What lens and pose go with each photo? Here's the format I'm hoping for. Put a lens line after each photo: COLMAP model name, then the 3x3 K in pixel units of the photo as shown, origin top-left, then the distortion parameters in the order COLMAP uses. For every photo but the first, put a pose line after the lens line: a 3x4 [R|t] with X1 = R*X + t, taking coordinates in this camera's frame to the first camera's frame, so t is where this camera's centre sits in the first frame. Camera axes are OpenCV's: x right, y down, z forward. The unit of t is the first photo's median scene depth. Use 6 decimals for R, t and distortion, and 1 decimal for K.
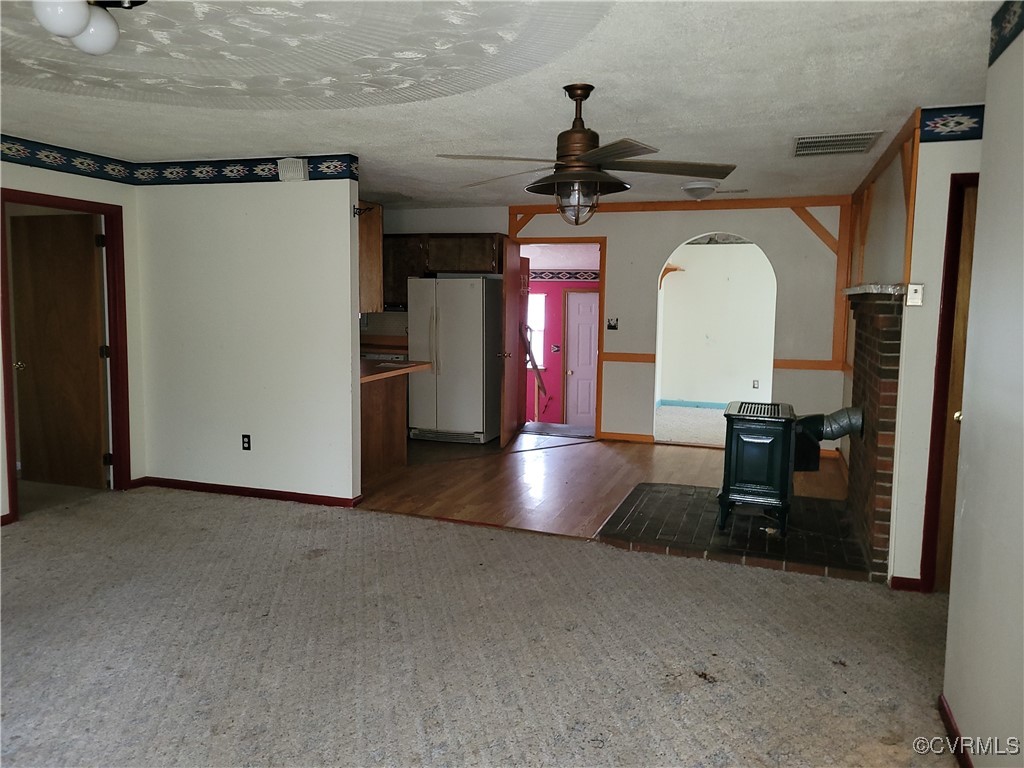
lens RADIAL K [[780.1, 0, 502.1], [0, 780.1, 380.2], [0, 0, 1]] dist [0.047298, -0.019389]
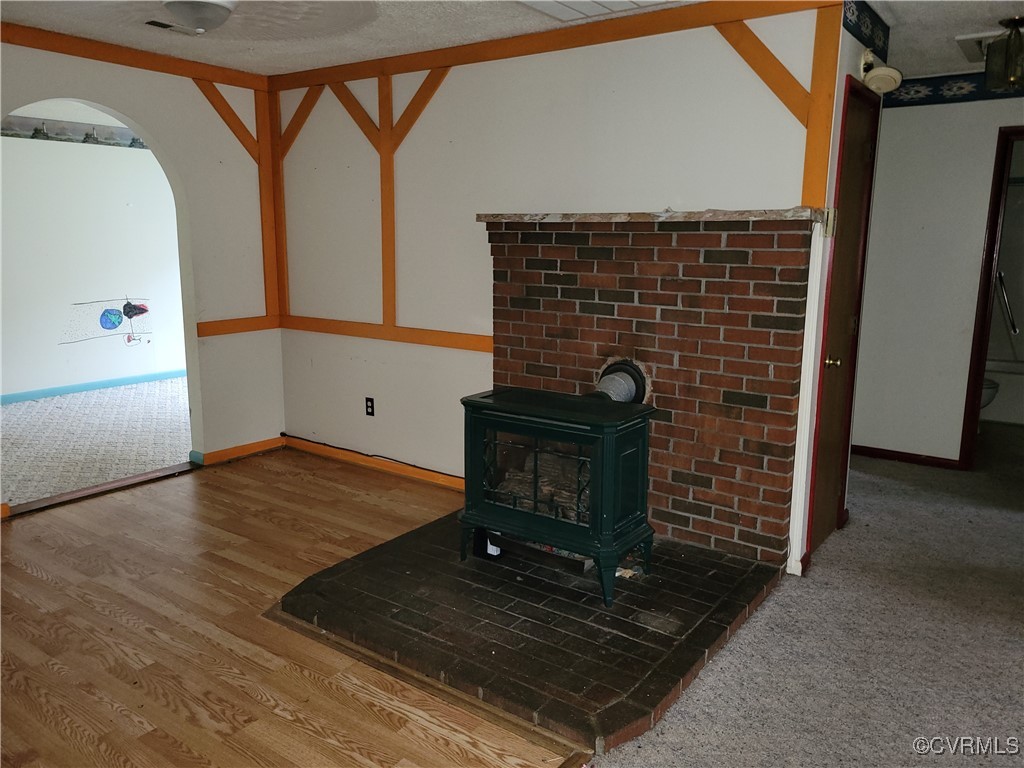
lens RADIAL K [[780.1, 0, 515.6], [0, 780.1, 377.2], [0, 0, 1]] dist [0.047298, -0.019389]
pose [[0.267886, -0.181734, 0.946155, -0.272563], [0.097801, 0.982105, 0.160948, -0.084330], [-0.958474, 0.049419, 0.280866, 0.801889]]
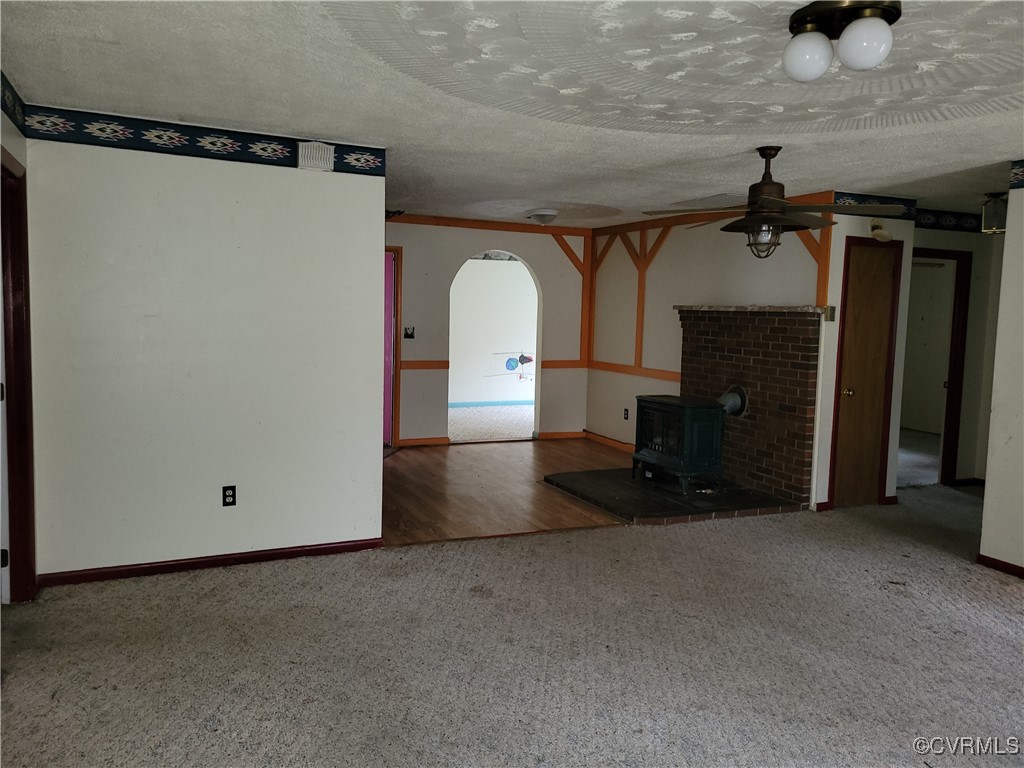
lens RADIAL K [[780.1, 0, 511.1], [0, 780.1, 384.9], [0, 0, 1]] dist [0.047298, -0.019389]
pose [[0.708201, -0.063400, 0.703159, -0.722383], [0.058901, 0.997793, 0.030642, -0.040554], [-0.703550, 0.019716, 0.710372, 0.271524]]
